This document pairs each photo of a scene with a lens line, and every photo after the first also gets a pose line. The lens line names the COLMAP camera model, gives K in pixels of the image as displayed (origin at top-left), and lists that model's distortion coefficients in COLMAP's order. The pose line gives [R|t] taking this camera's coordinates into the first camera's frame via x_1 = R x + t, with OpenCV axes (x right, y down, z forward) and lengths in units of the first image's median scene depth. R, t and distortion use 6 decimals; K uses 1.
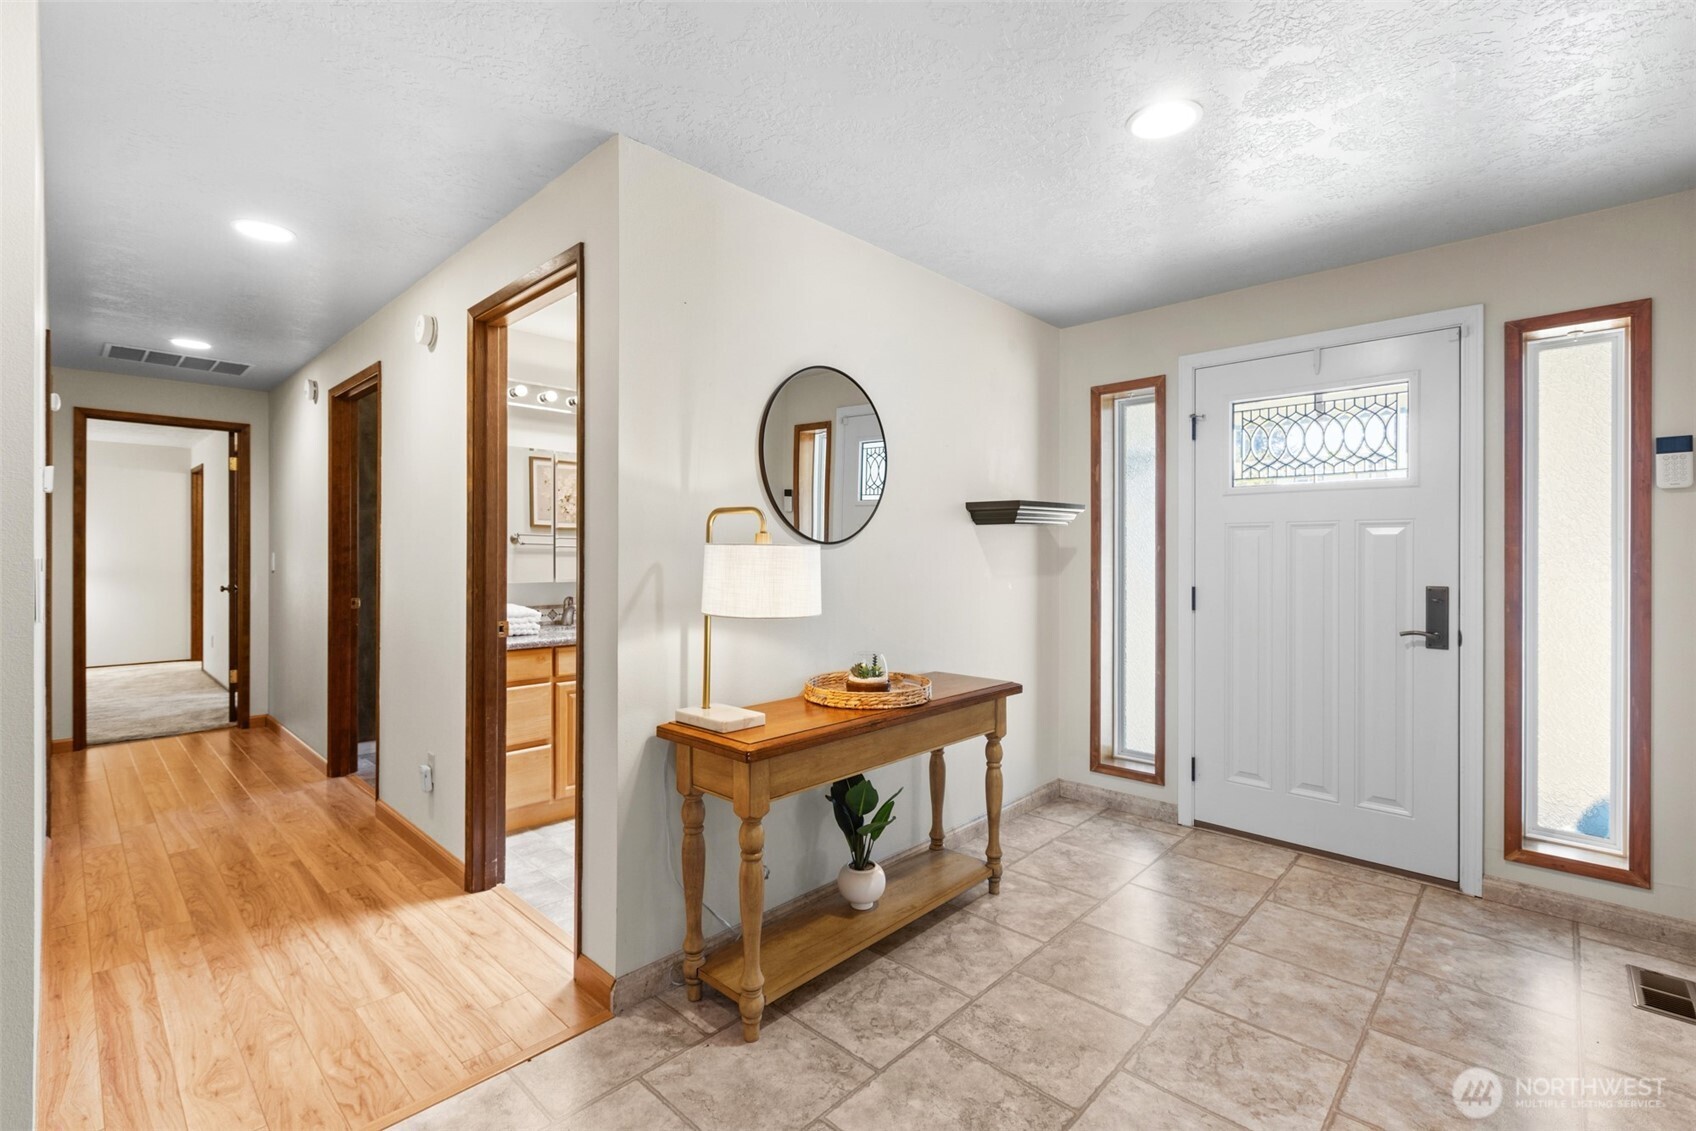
lens RADIAL K [[758.4, 0, 844.6], [0, 758.4, 554.4], [0, 0, 1]] dist [-0.004323, -0.000021]
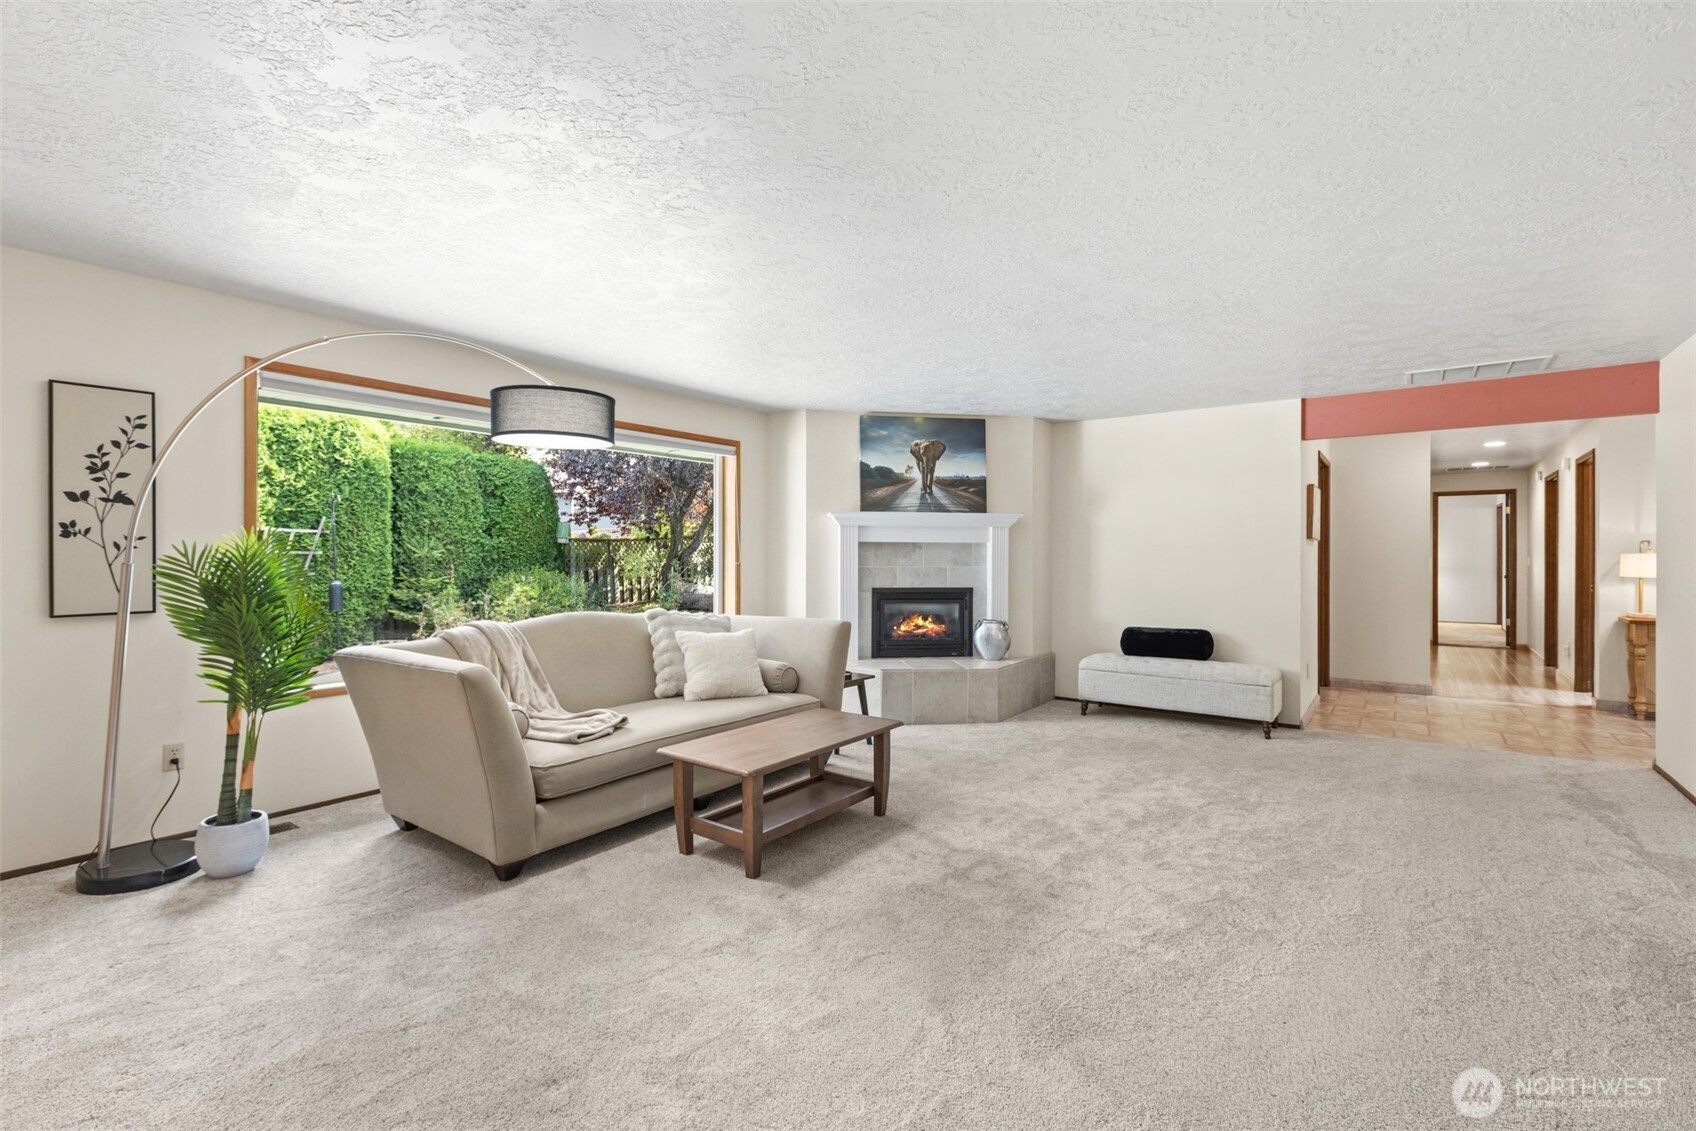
lens RADIAL K [[758.4, 0, 844.6], [0, 758.4, 554.4], [0, 0, 1]] dist [-0.004323, -0.000021]
pose [[0.121129, -0.005107, -0.992624, 1.653893], [-0.002270, 0.999983, -0.005422, 0.008083], [0.992634, 0.002910, 0.121115, -1.669585]]
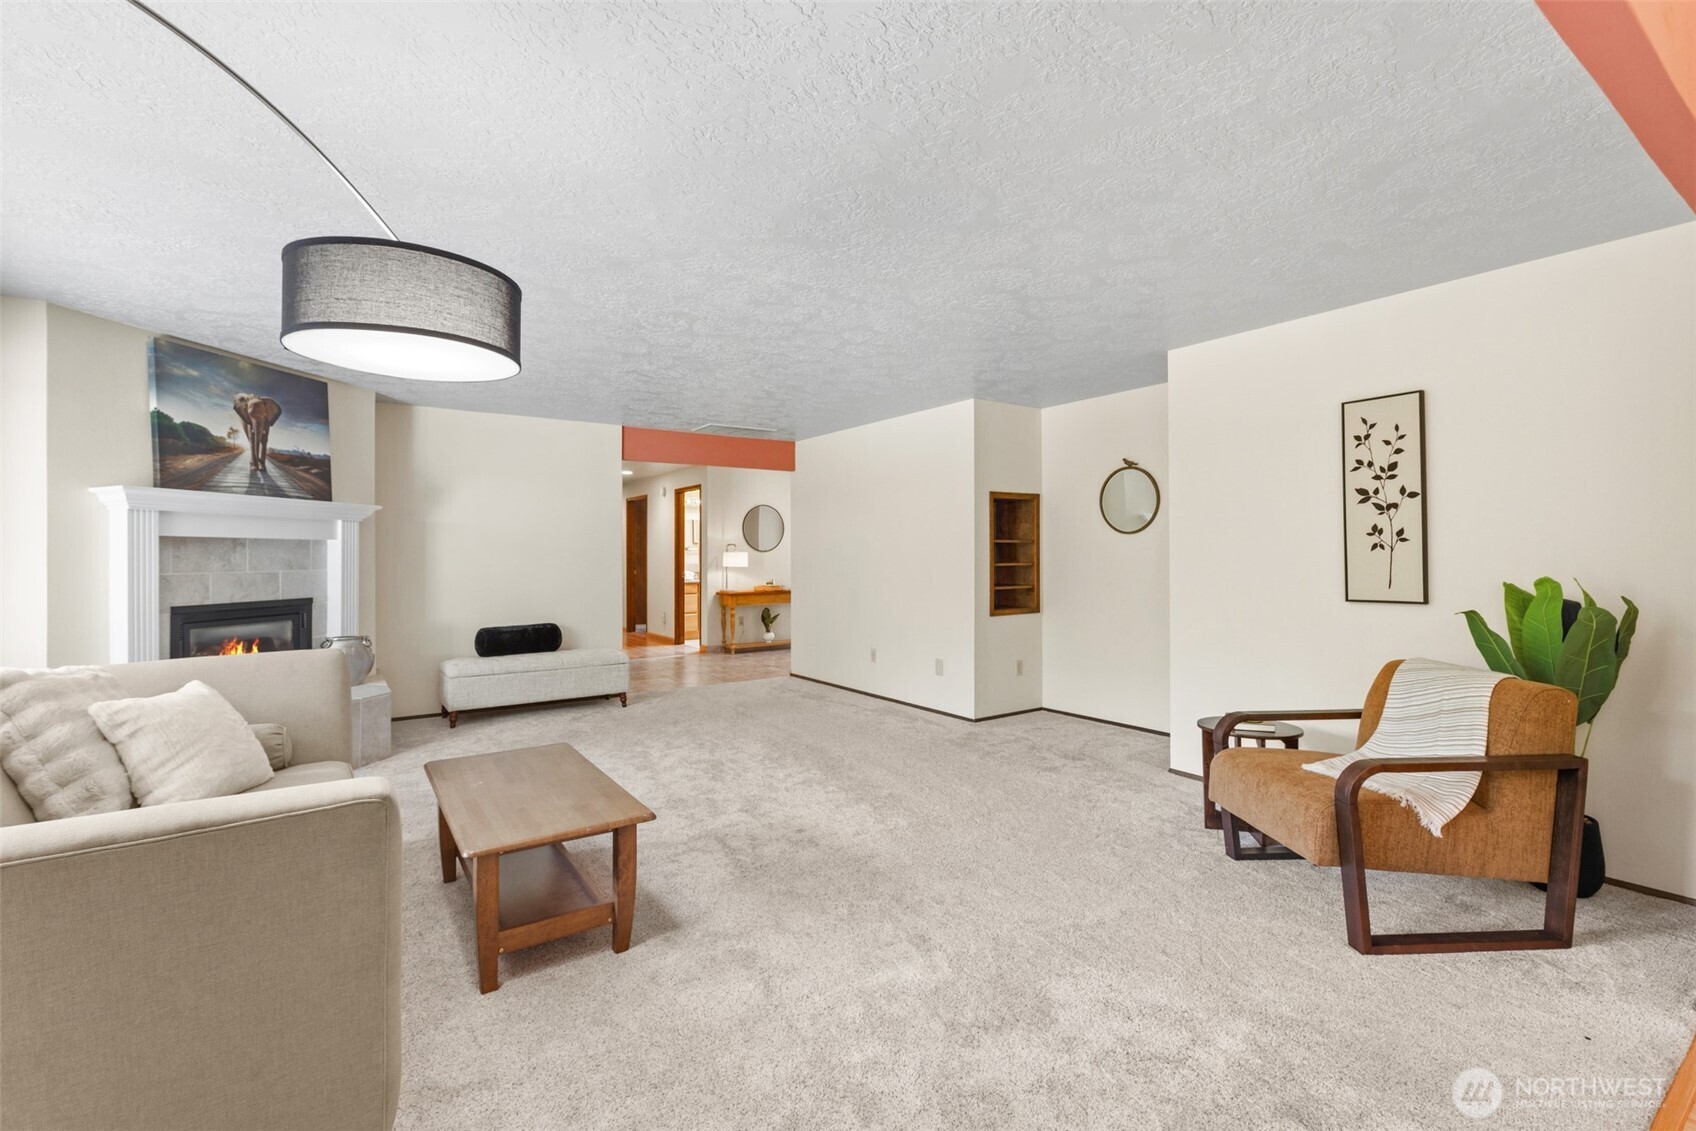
lens RADIAL K [[747.9, 0, 849.0], [0, 747.9, 550.6], [0, 0, 1]] dist [-0.001760, -0.000105]
pose [[0.980256, -0.009824, -0.197490, 1.053124], [0.008905, 0.999945, -0.005544, 0.006091], [0.197533, 0.003676, 0.980289, -2.400587]]
